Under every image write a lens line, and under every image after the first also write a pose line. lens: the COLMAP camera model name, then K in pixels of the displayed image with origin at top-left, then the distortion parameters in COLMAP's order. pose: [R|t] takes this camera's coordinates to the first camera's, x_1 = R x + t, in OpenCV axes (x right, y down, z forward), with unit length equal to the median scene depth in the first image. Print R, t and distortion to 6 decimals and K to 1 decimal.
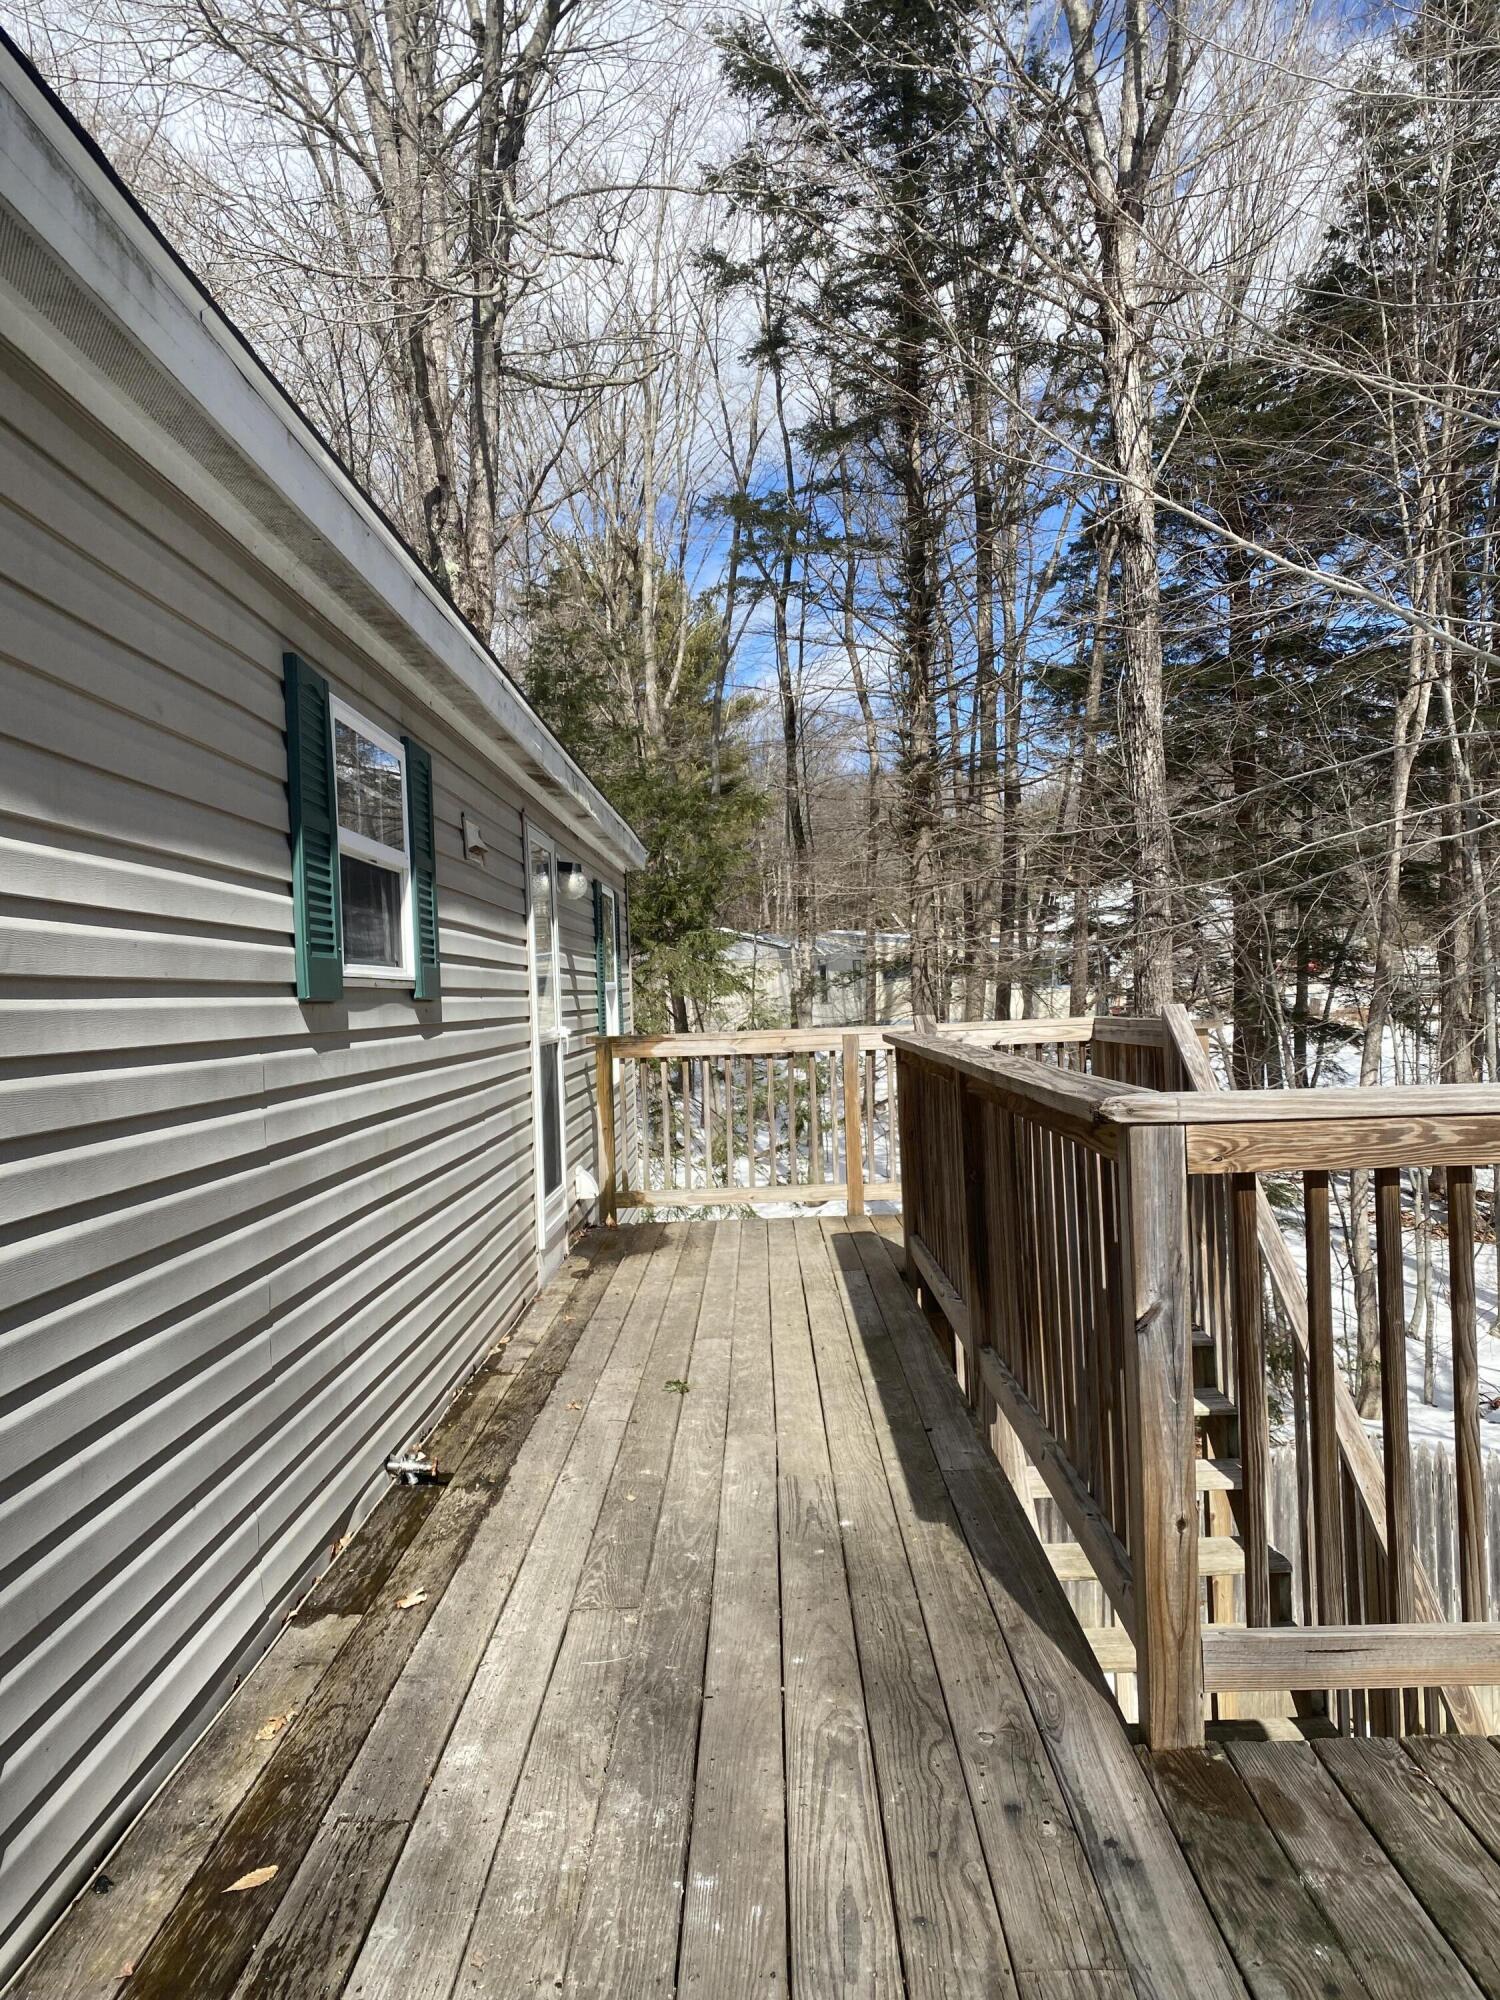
lens RADIAL K [[1528.5, 0, 750.0], [0, 1528.5, 1000.0], [0, 0, 1]] dist [0.001026, 0.000074]
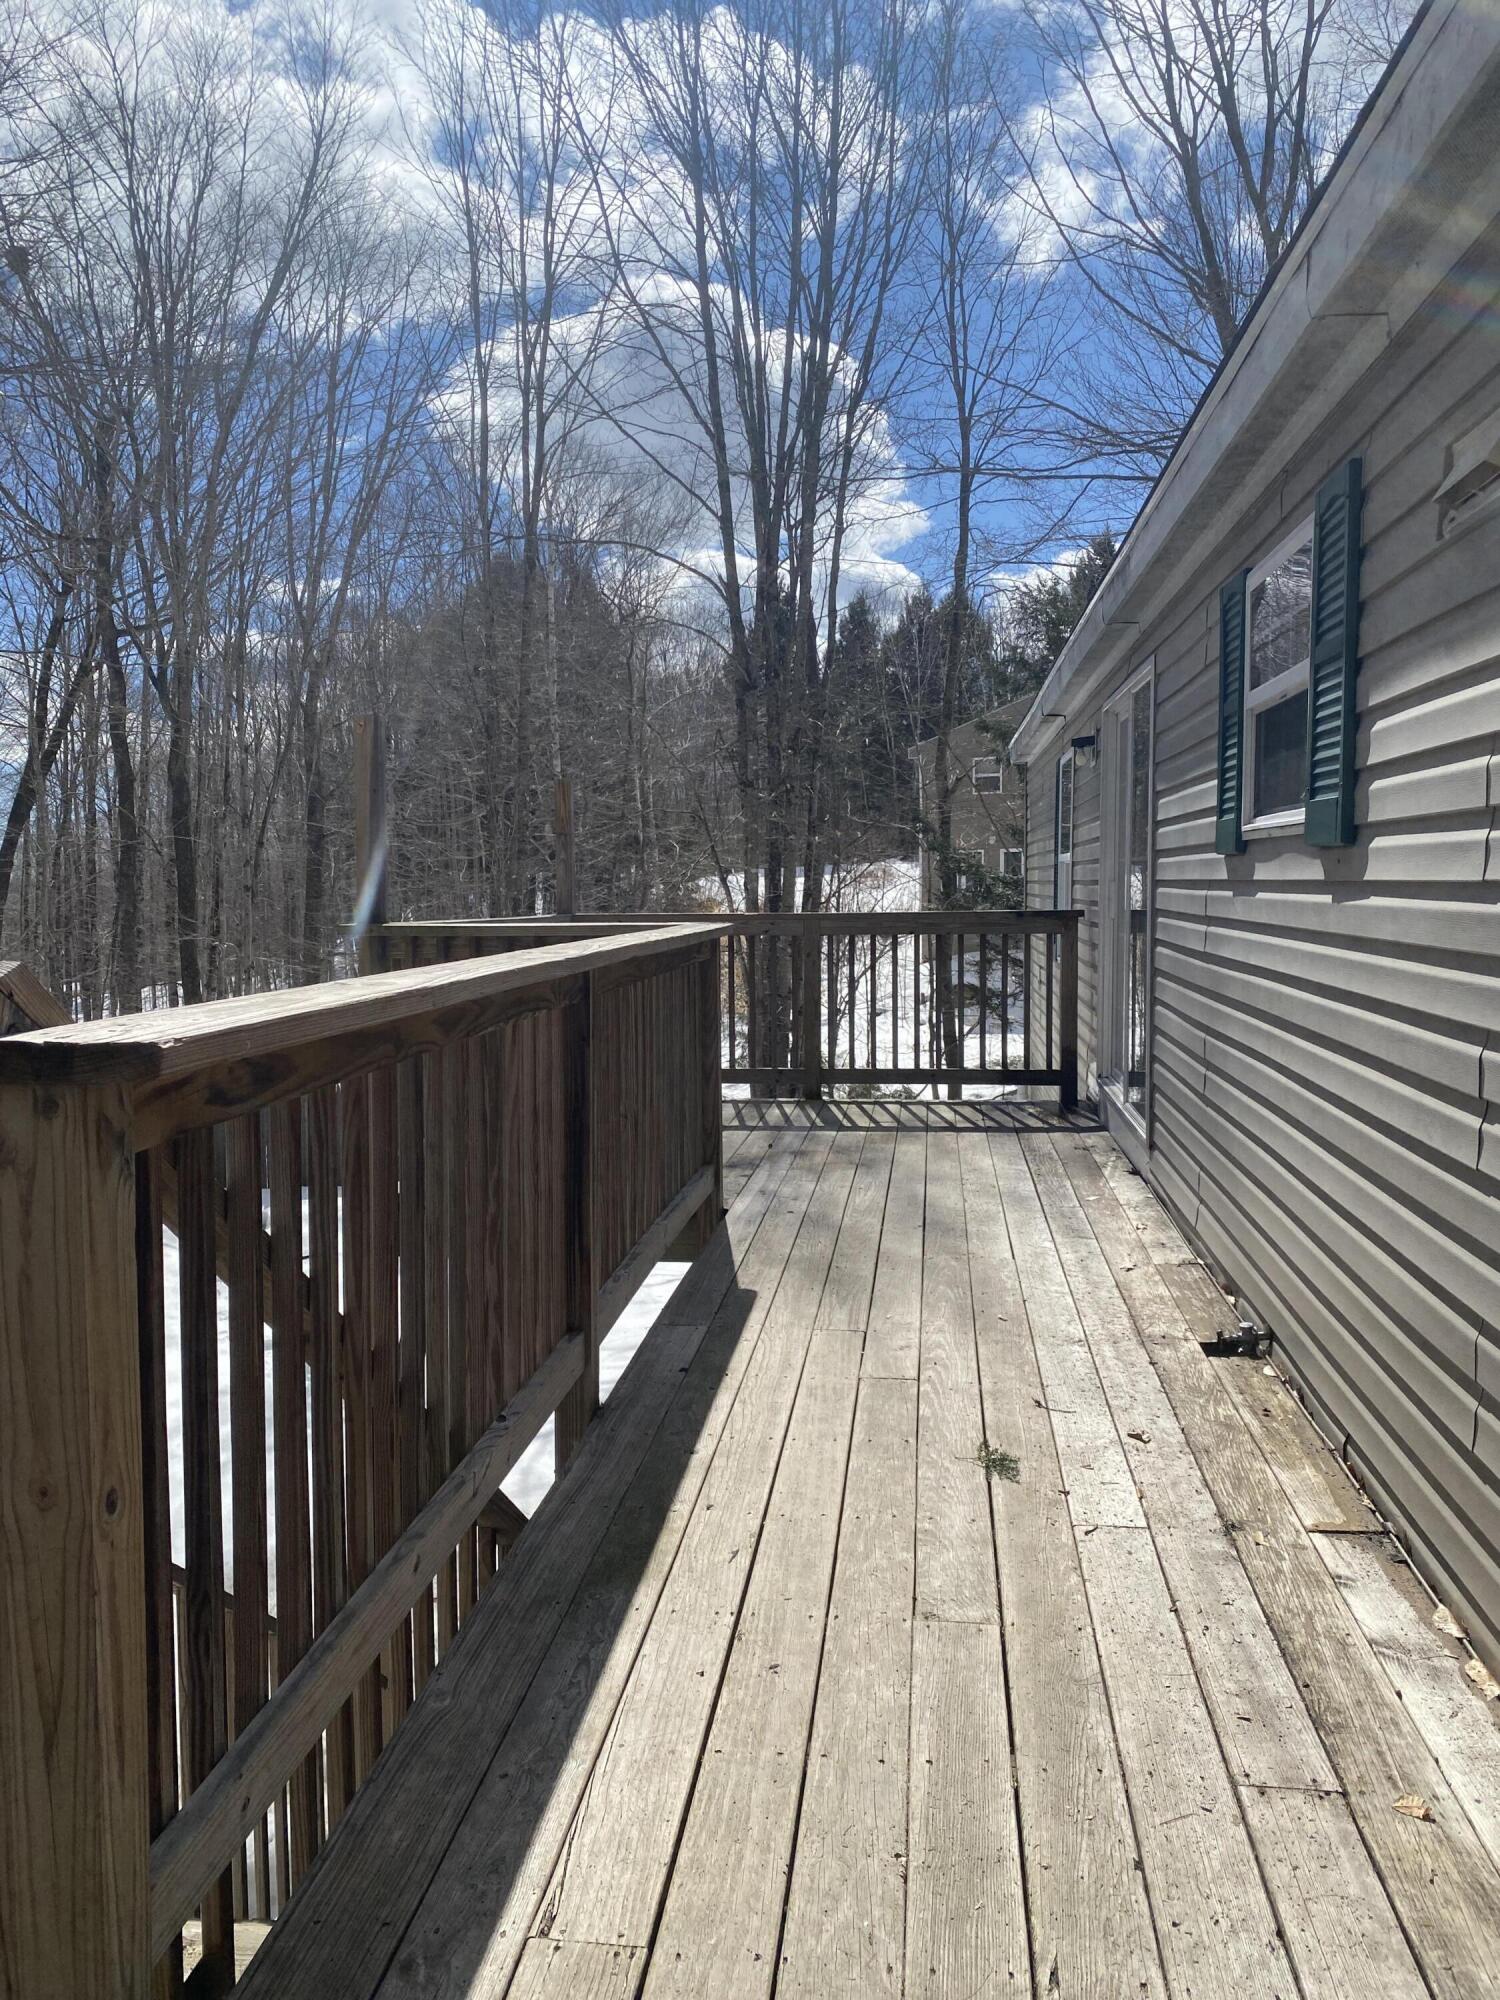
lens RADIAL K [[1528.5, 0, 750.0], [0, 1528.5, 1000.0], [0, 0, 1]] dist [0.001026, 0.000074]
pose [[-0.992970, 0.032559, 0.113804, -0.027600], [0.041467, 0.996184, 0.076802, 0.006228], [-0.110869, 0.080981, -0.990530, 1.923077]]
